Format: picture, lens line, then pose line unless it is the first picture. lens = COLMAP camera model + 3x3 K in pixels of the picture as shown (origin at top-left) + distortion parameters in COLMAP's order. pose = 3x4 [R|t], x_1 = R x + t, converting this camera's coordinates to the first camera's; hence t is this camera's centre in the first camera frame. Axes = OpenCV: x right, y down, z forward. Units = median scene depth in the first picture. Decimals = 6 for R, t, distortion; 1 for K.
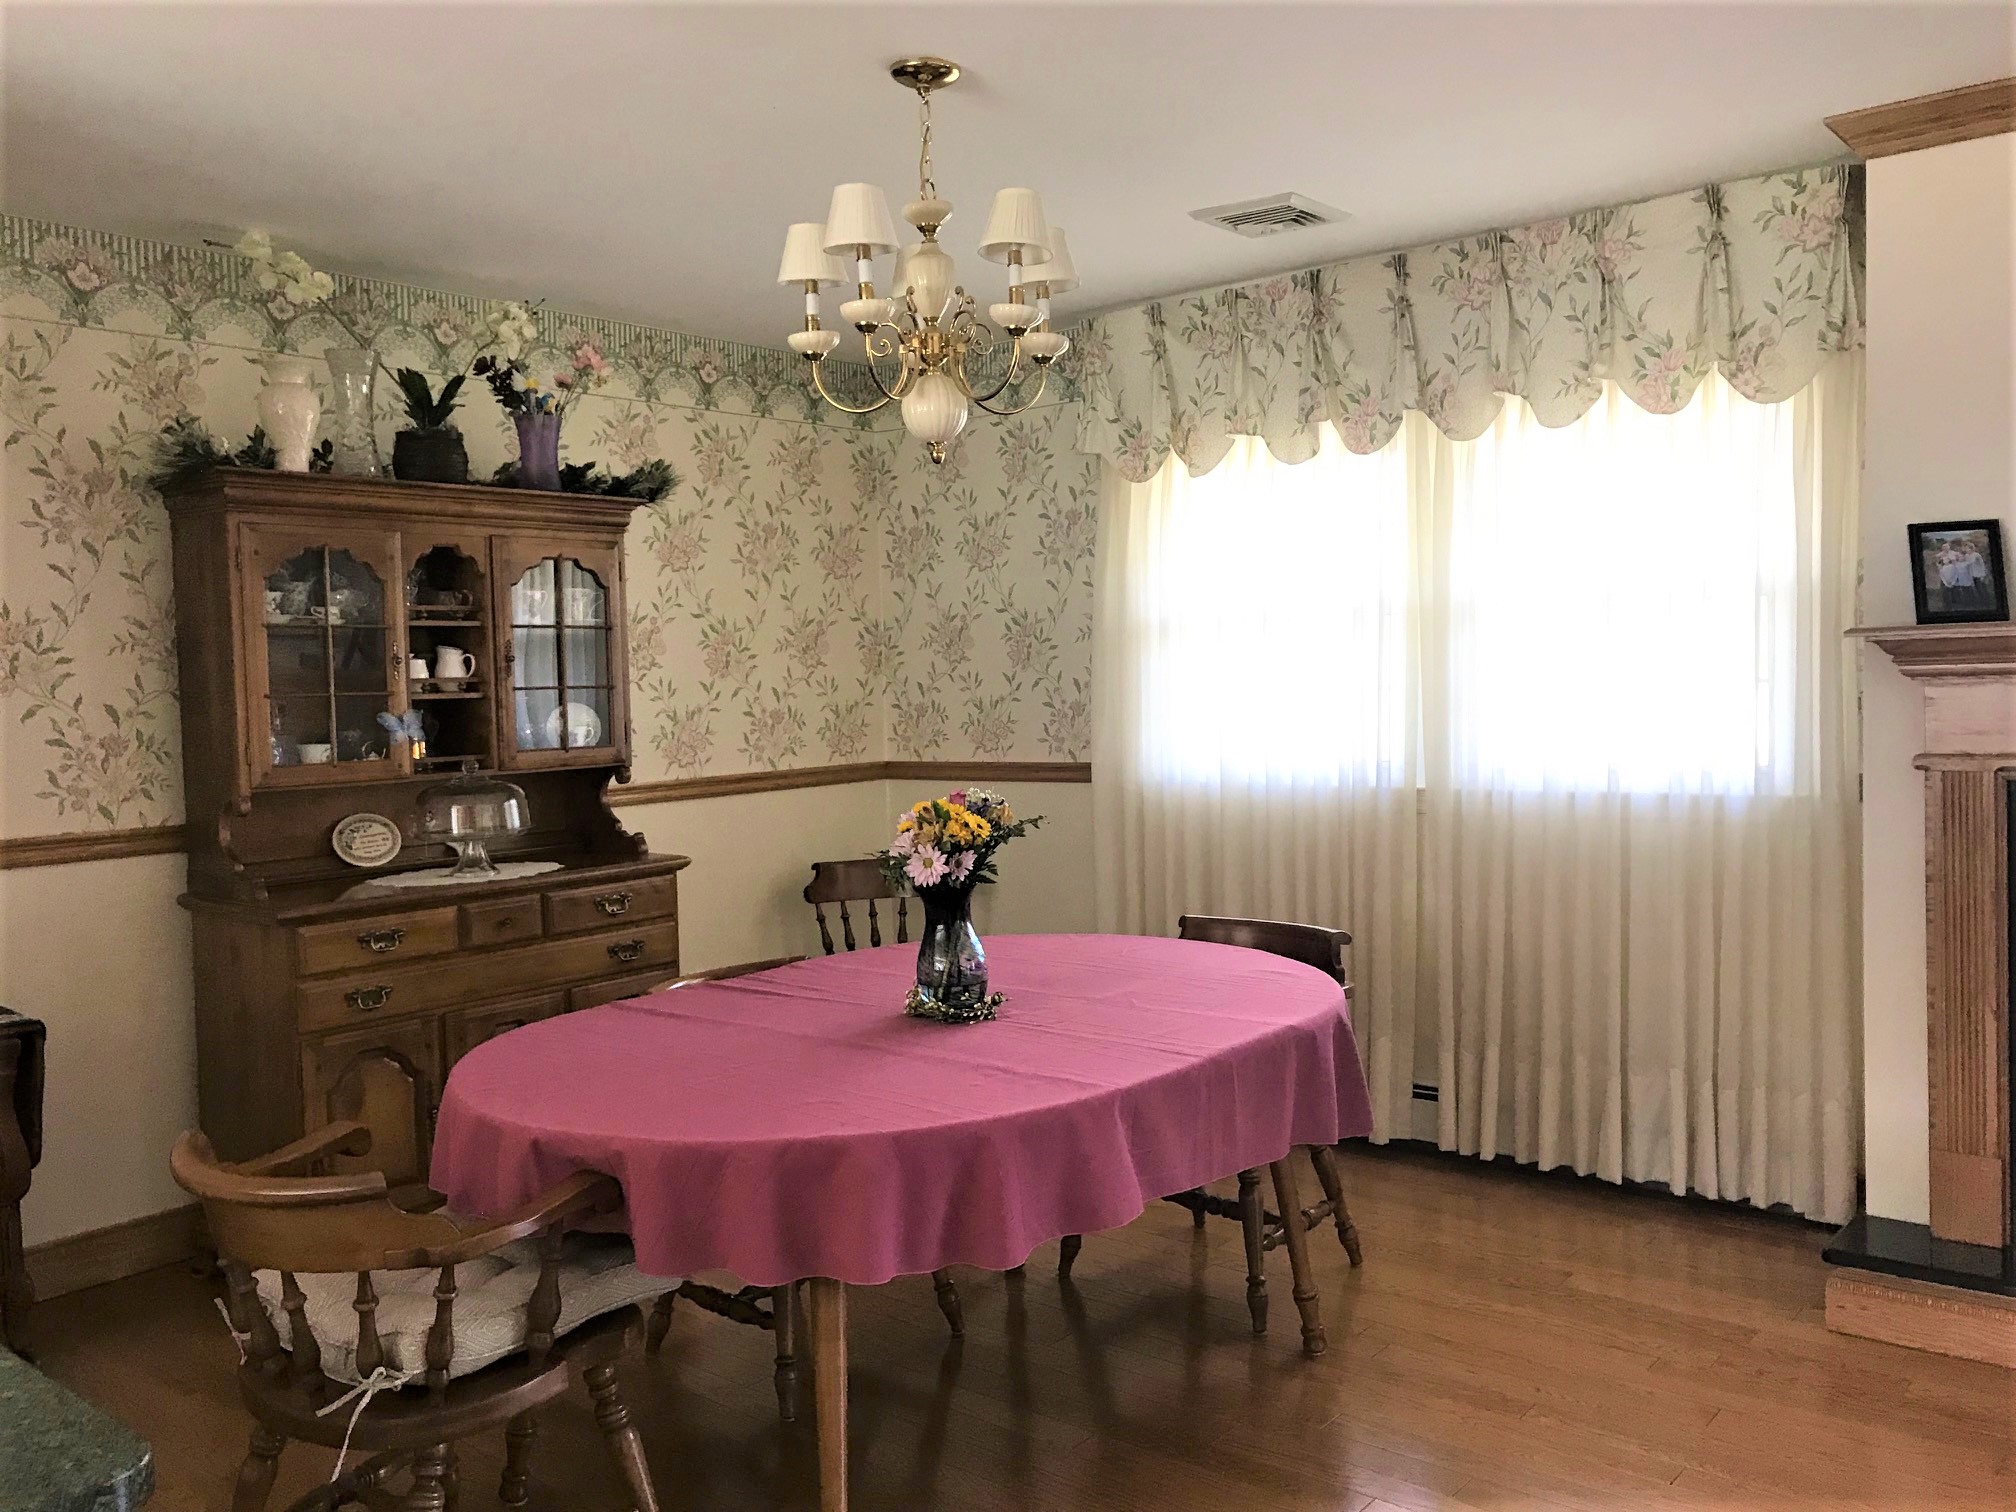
lens RADIAL K [[1669.3, 0, 996.1], [0, 1669.3, 751.2], [0, 0, 1]] dist [0.075702, -0.060428]
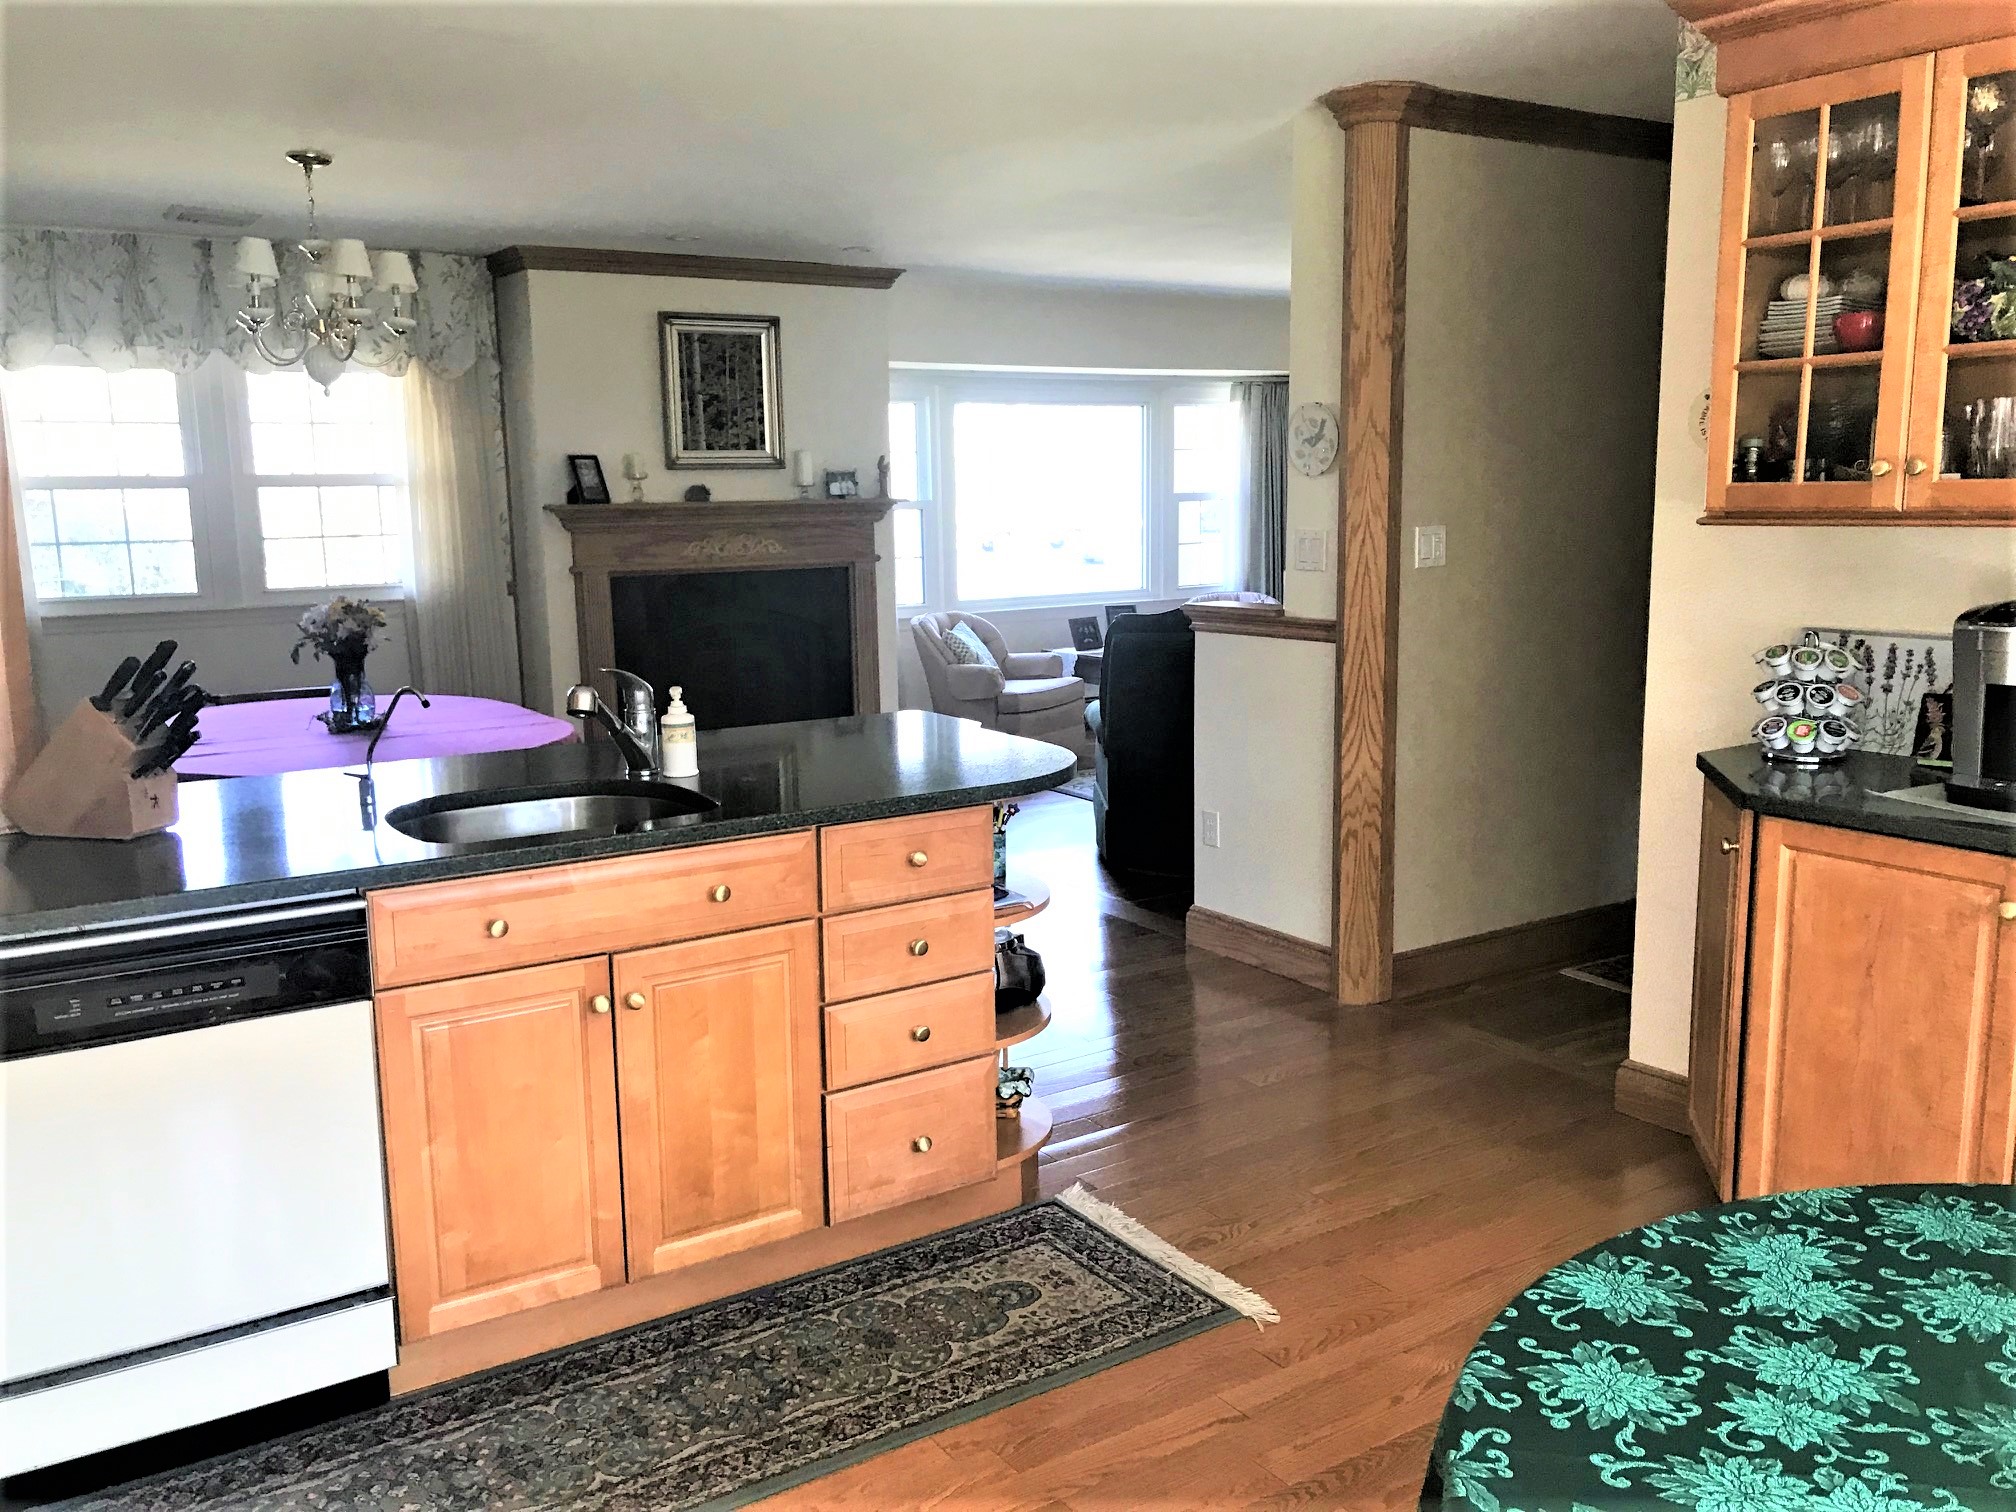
lens RADIAL K [[1669.3, 0, 972.7], [0, 1669.3, 765.1], [0, 0, 1]] dist [0.075702, -0.060428]
pose [[0.302487, -0.137987, 0.943112, -1.040636], [0.057970, 0.990297, 0.126298, 0.009168], [-0.951389, 0.016469, 0.307551, -0.081659]]
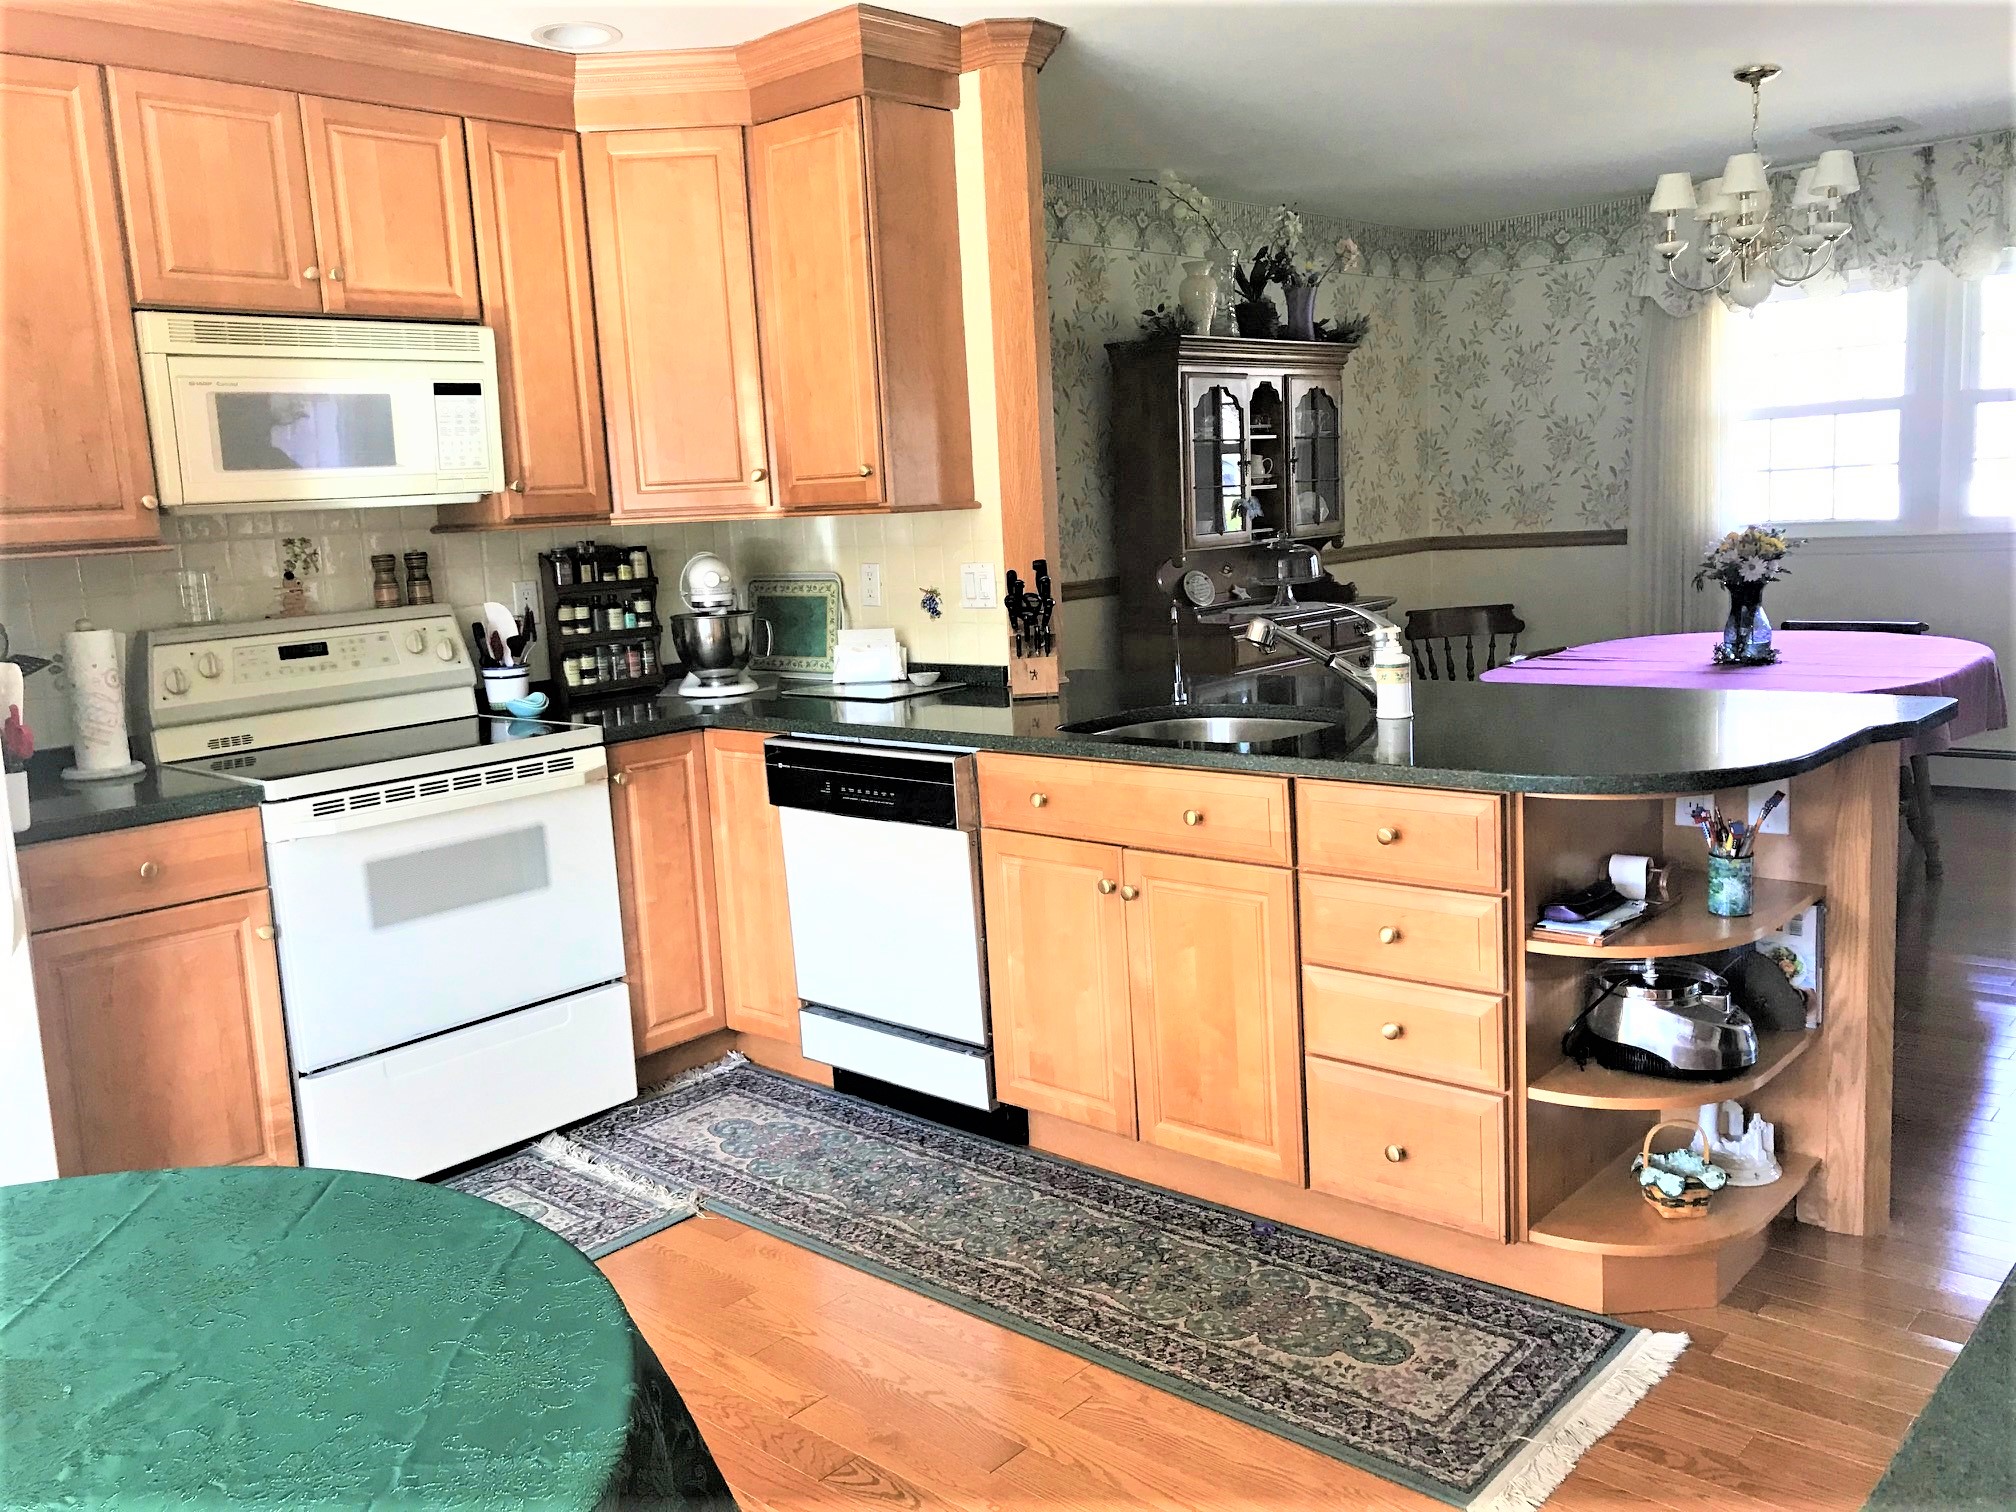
lens RADIAL K [[1669.3, 0, 1018.1], [0, 1669.3, 735.2], [0, 0, 1]] dist [0.075702, -0.060428]
pose [[0.999377, -0.021316, -0.028115, -0.496528], [0.023980, 0.994889, 0.098089, 0.033860], [0.025881, -0.098702, 0.994780, -0.481394]]
